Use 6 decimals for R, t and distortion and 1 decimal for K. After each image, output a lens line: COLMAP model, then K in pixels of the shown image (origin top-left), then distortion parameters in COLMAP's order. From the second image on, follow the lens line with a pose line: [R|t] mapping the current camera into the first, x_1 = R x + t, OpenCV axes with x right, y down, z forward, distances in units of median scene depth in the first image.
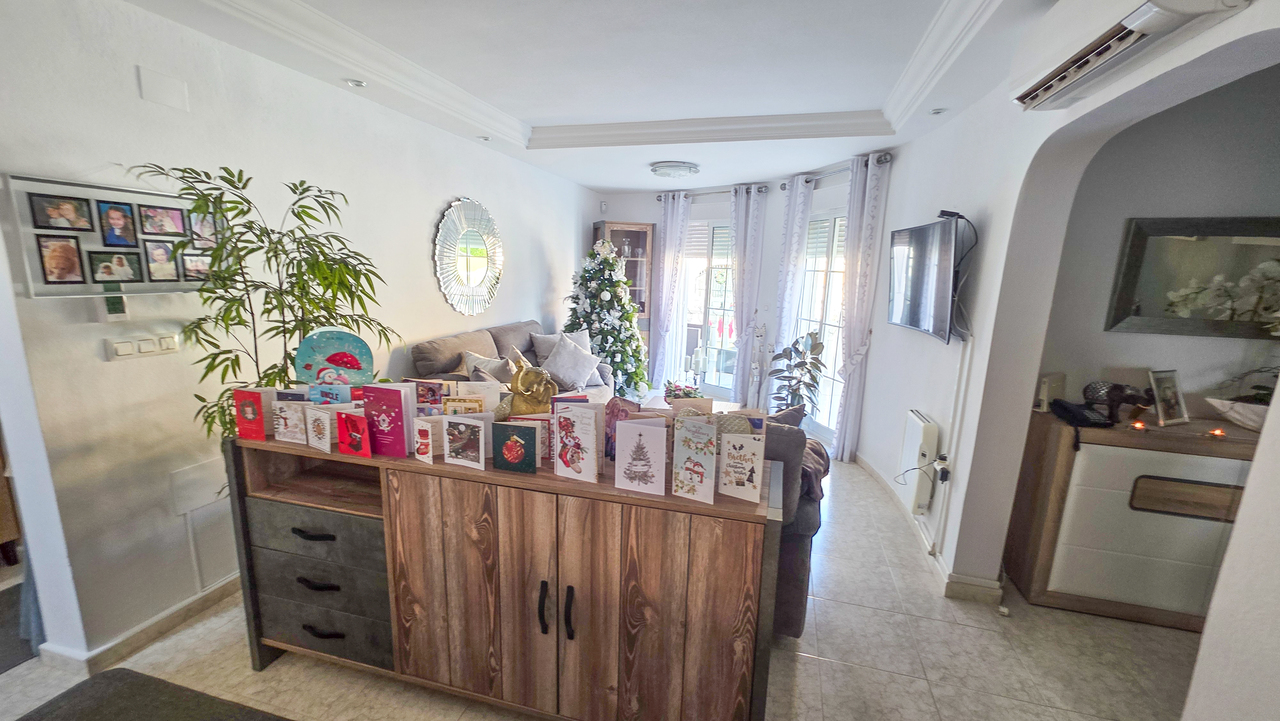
lens RADIAL K [[520.0, 0, 643.9], [0, 520.0, 366.6], [0, 0, 1]] dist [0.000924, 0.000395]
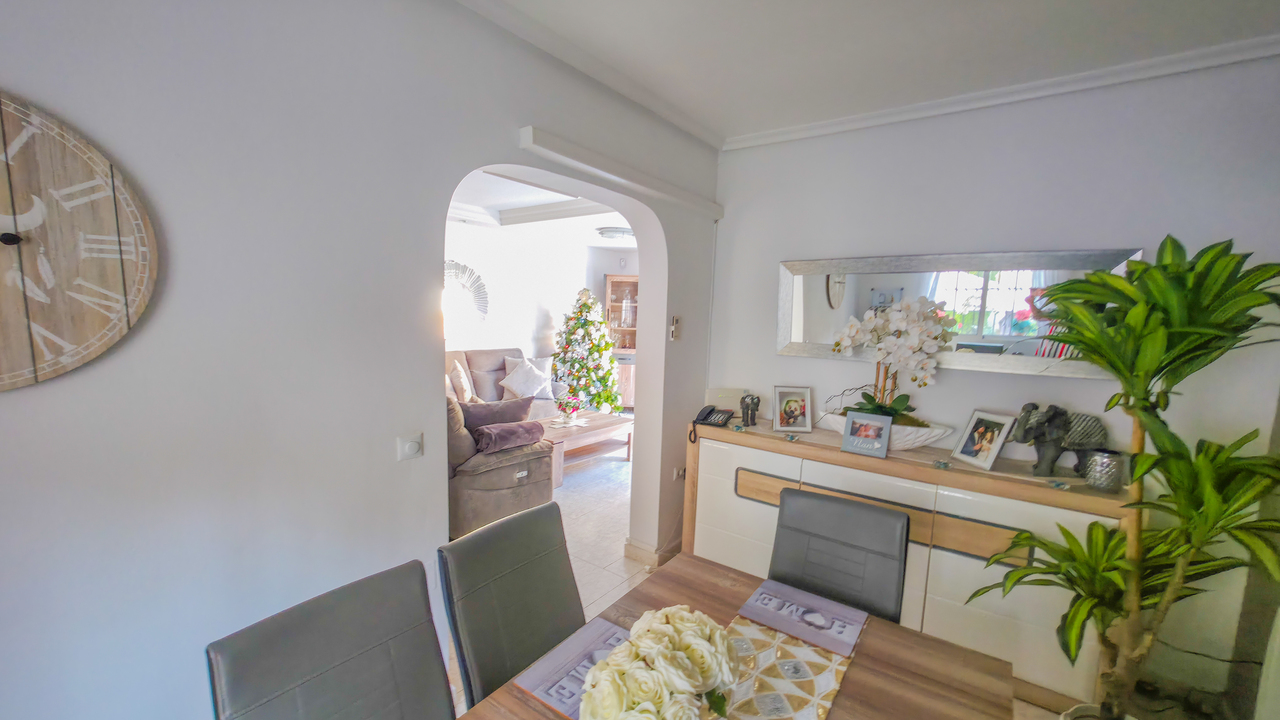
lens RADIAL K [[512.4, 0, 644.5], [0, 512.4, 370.1], [0, 0, 1]] dist [-0.002056, 0.000279]
pose [[0.934633, 0.043378, -0.352959, 0.541520], [-0.076077, 0.993944, -0.079297, 0.044077], [0.347382, 0.100966, 0.932272, -0.100080]]
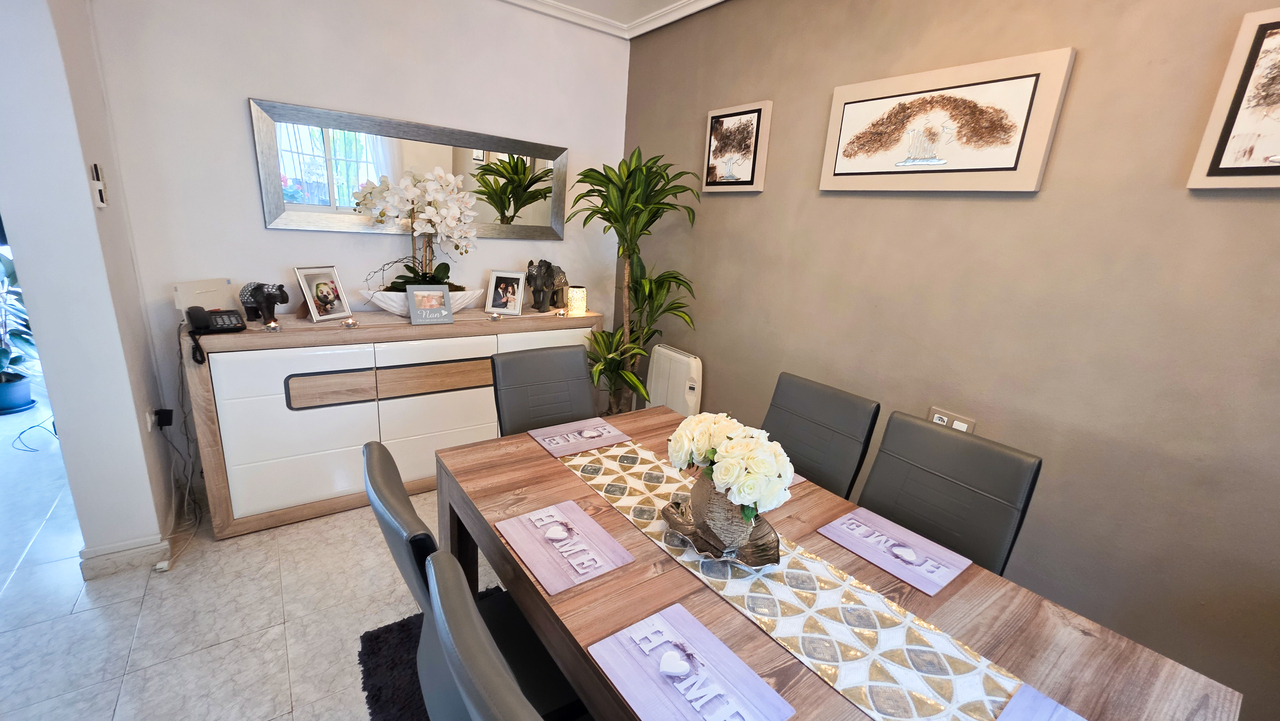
lens RADIAL K [[512.4, 0, 644.5], [0, 512.4, 370.6], [0, 0, 1]] dist [-0.002056, 0.000279]
pose [[0.620439, -0.200585, 0.758170, 0.300426], [0.098406, 0.979010, 0.178482, 0.044261], [-0.778056, -0.036129, 0.627155, -0.053324]]
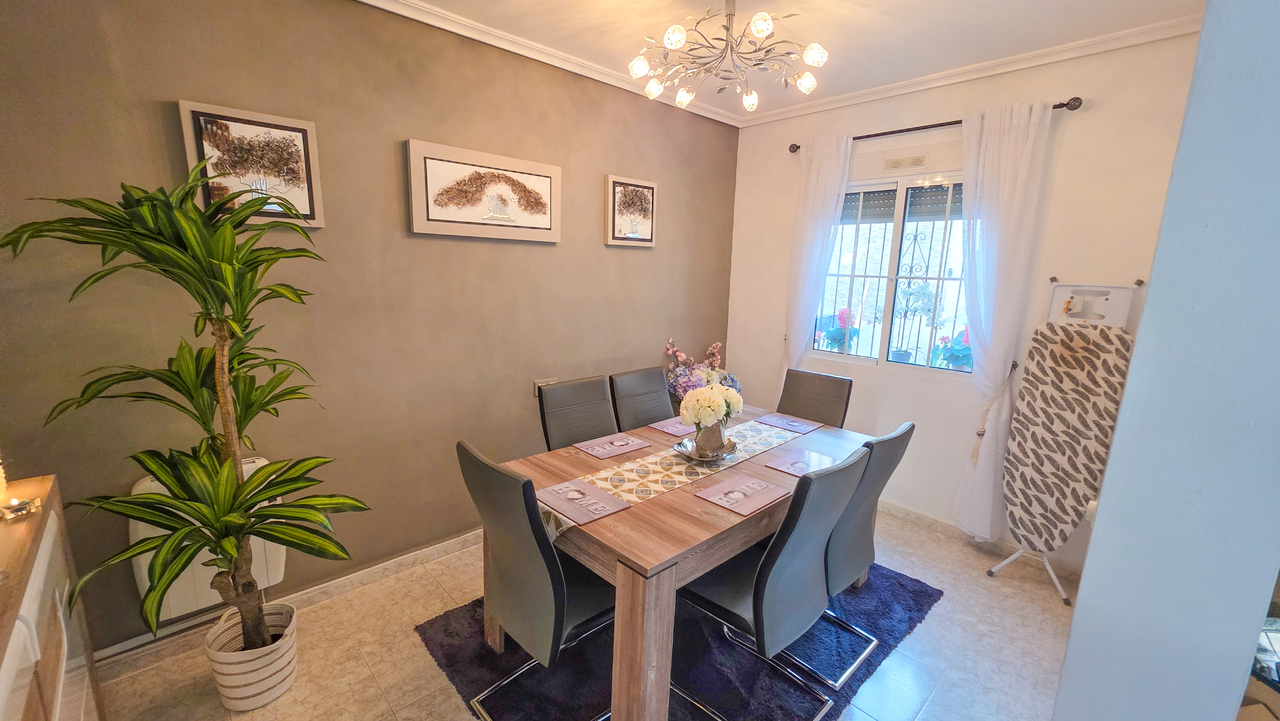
lens RADIAL K [[512.4, 0, 644.5], [0, 512.4, 370.6], [0, 0, 1]] dist [-0.002056, 0.000279]
pose [[-0.855366, -0.147345, 0.496626, 0.333251], [0.055845, 0.926879, 0.371183, -0.060631], [-0.515004, 0.345232, -0.784593, 0.418613]]
